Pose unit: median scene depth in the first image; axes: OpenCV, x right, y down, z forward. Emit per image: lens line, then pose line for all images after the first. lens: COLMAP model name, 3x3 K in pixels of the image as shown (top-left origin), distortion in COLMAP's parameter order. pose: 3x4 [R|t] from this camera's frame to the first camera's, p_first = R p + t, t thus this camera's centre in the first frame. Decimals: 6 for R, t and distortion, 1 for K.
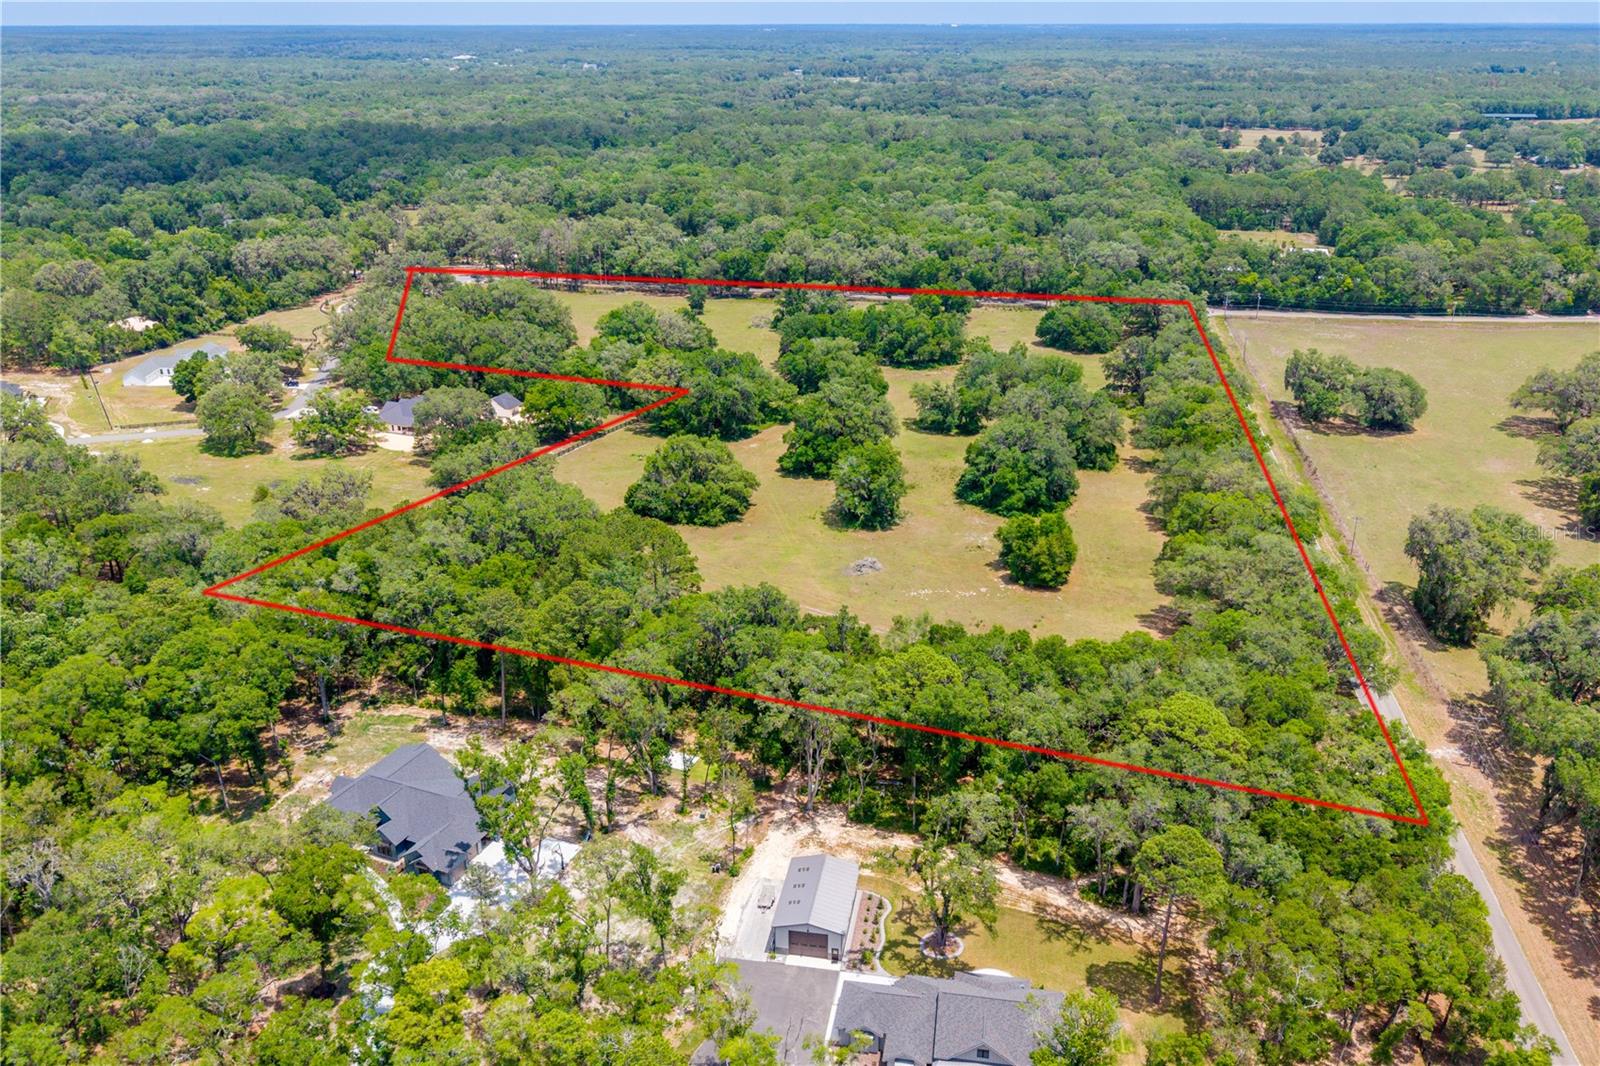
lens RADIAL K [[1207.9, 0, 810.6], [0, 1207.9, 545.3], [0, 0, 1]] dist [0.029695, -0.031279]
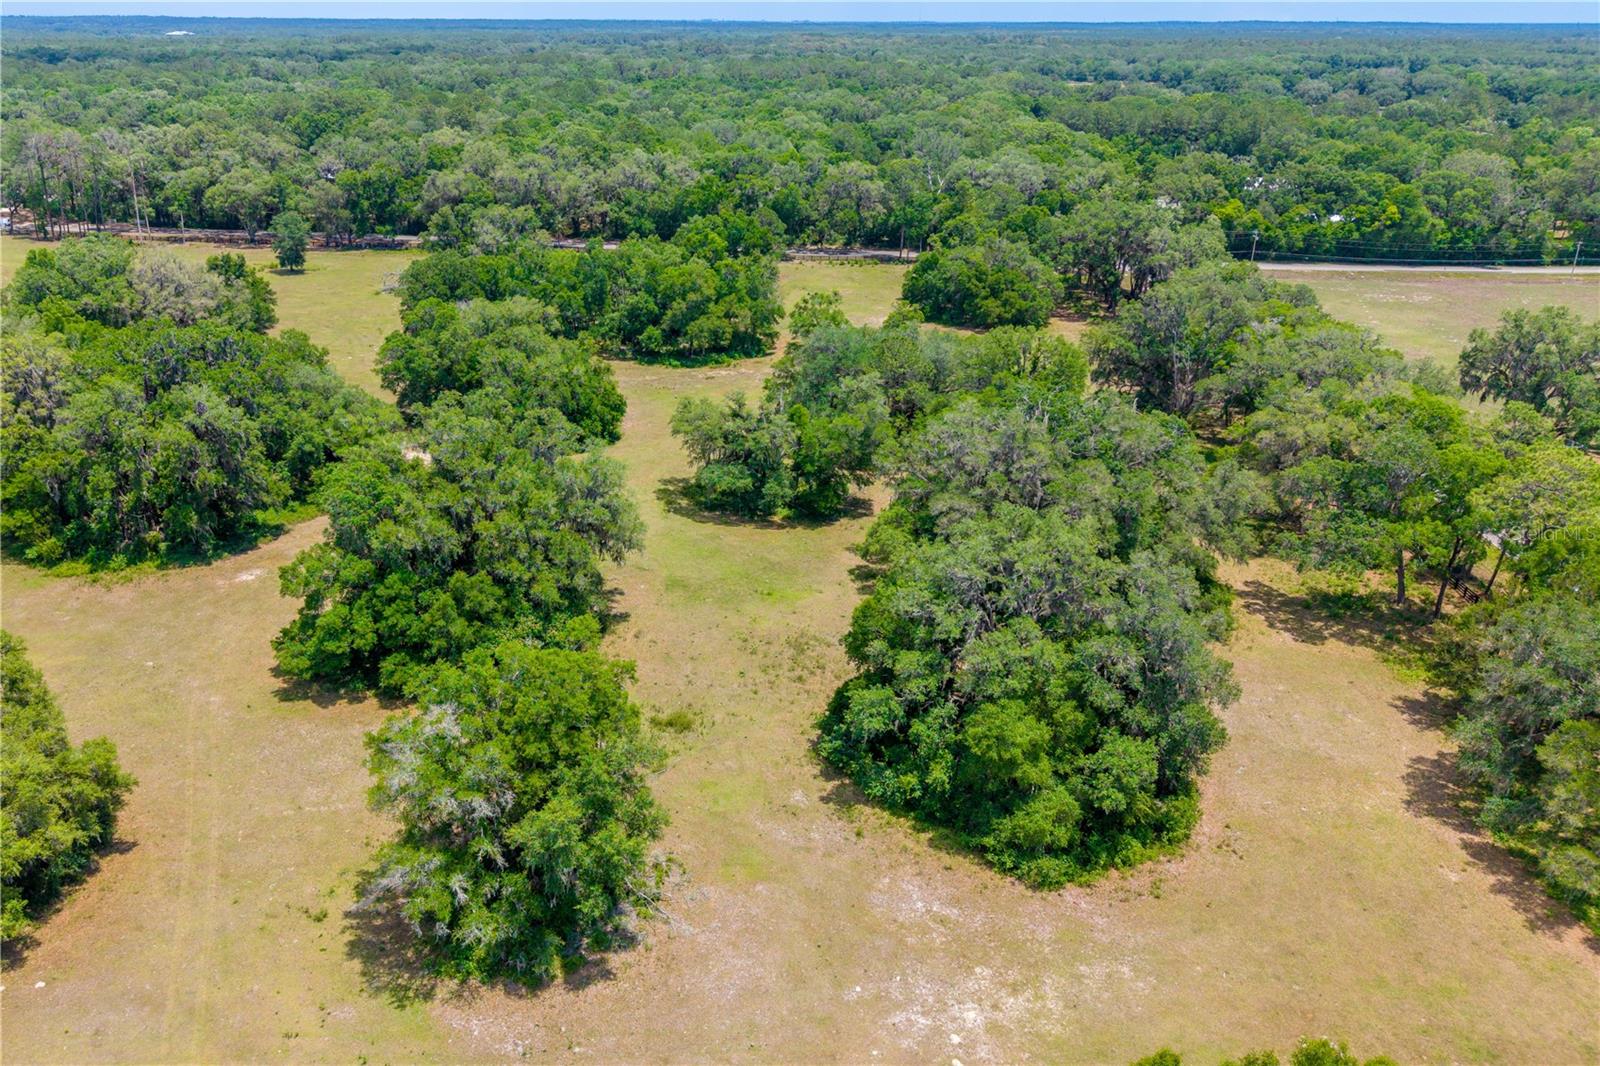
lens RADIAL K [[1263.3, 0, 692.1], [0, 1263.3, 525.5], [0, 0, 1]] dist [0.065644, -0.096864]
pose [[0.995797, -0.026677, 0.087617, 0.051571], [0.028645, 0.999363, -0.021277, -0.083062], [-0.086993, 0.023698, 0.995927, 0.581632]]
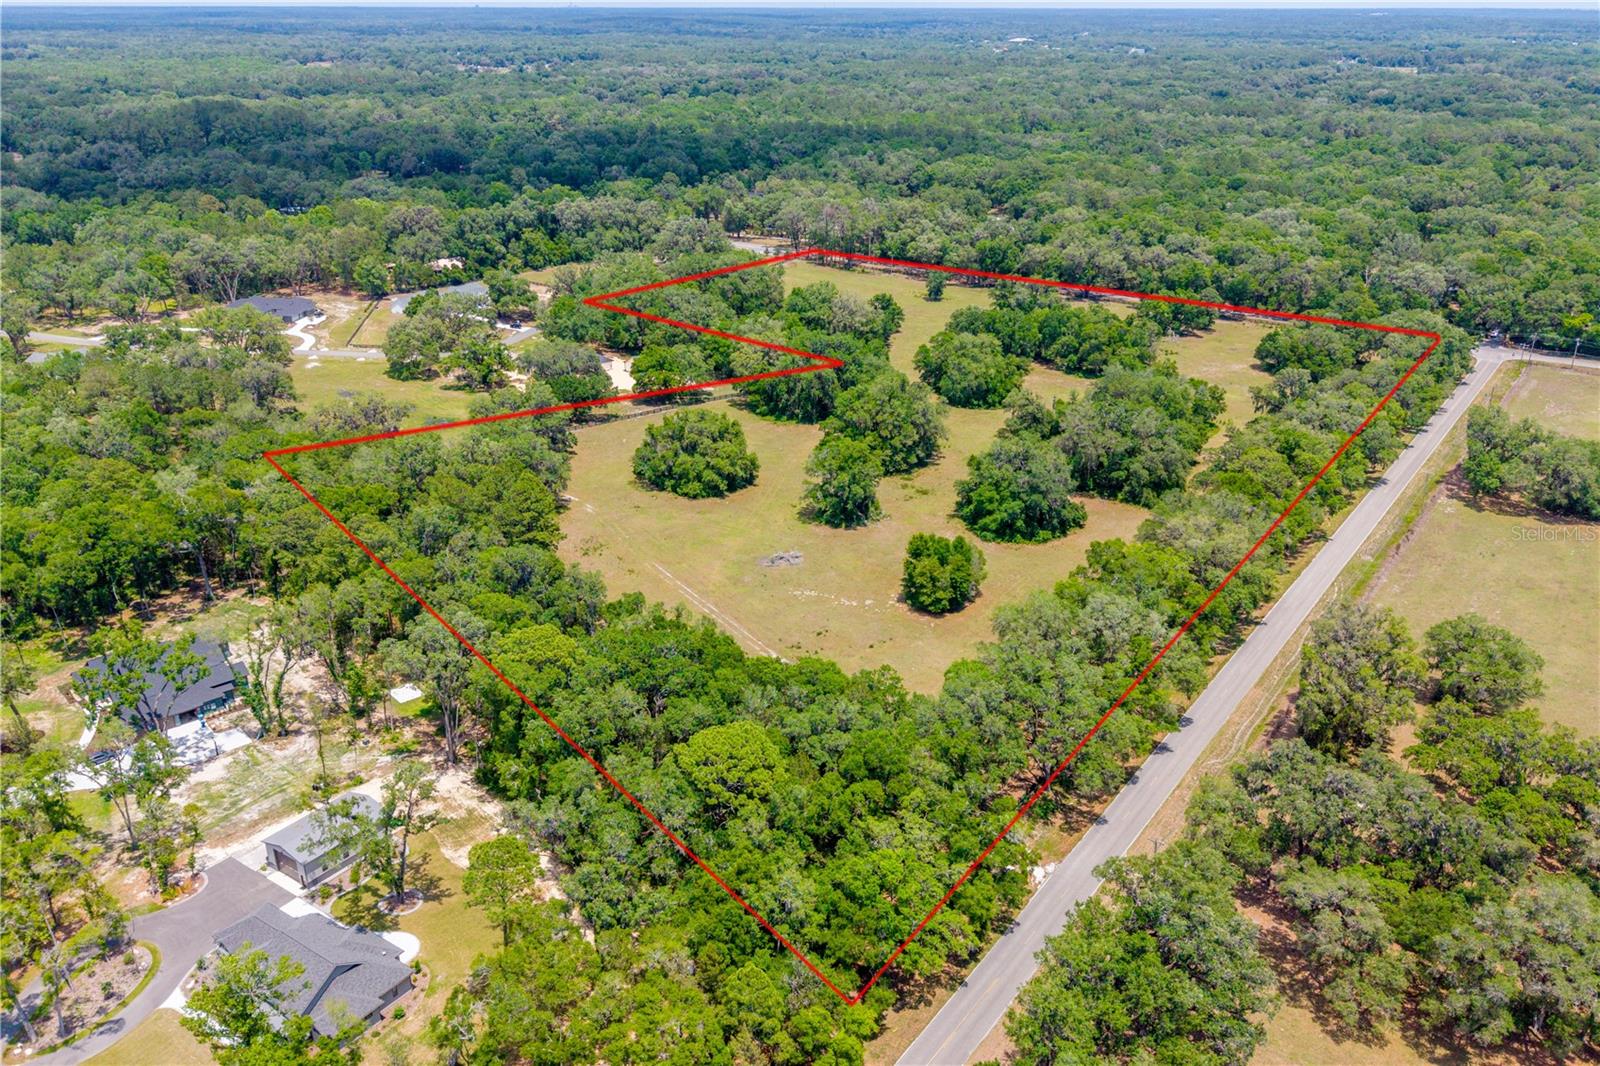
lens RADIAL K [[1211.1, 0, 836.1], [0, 1211.1, 535.1], [0, 0, 1]] dist [0.037951, -0.055117]
pose [[0.916991, 0.163450, -0.363885, 0.330546], [-0.162214, 0.986163, 0.034185, -0.031908], [0.364438, 0.027680, 0.930816, 0.068013]]
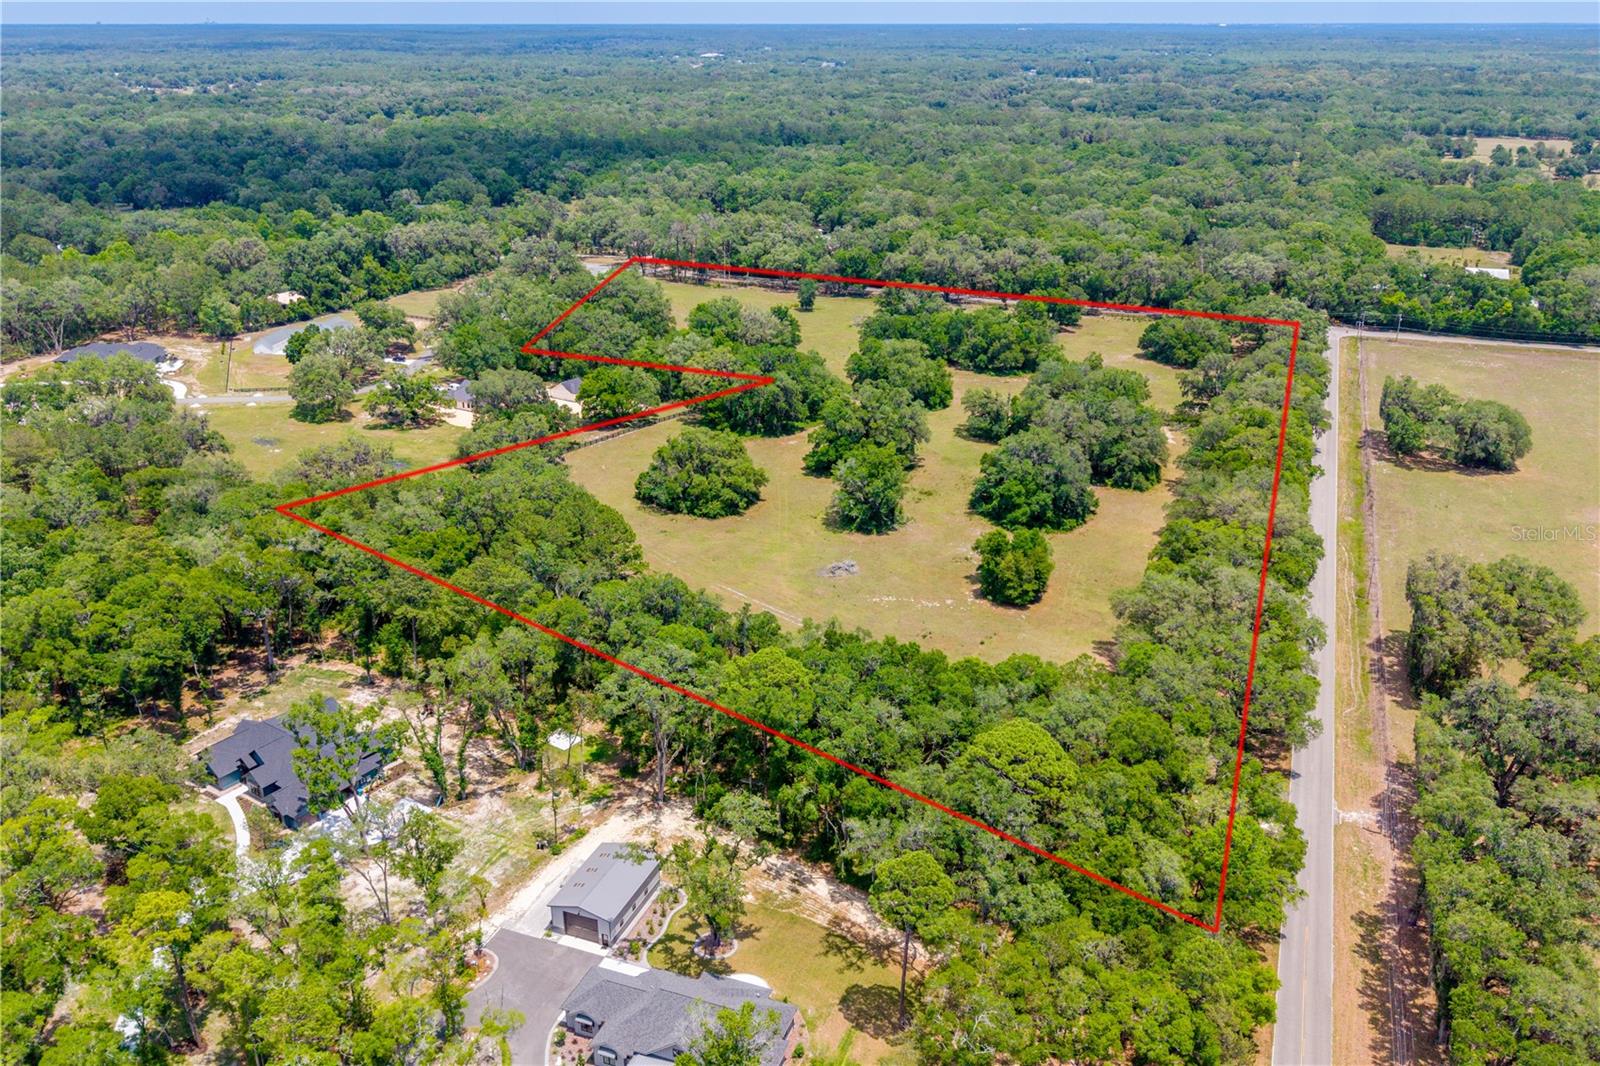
lens RADIAL K [[1207.9, 0, 810.6], [0, 1207.9, 545.3], [0, 0, 1]] dist [0.029695, -0.031279]
pose [[0.982325, 0.076027, -0.171046, 0.141176], [-0.075915, 0.997088, 0.007204, -0.005305], [0.171095, 0.005909, 0.985237, 0.011140]]
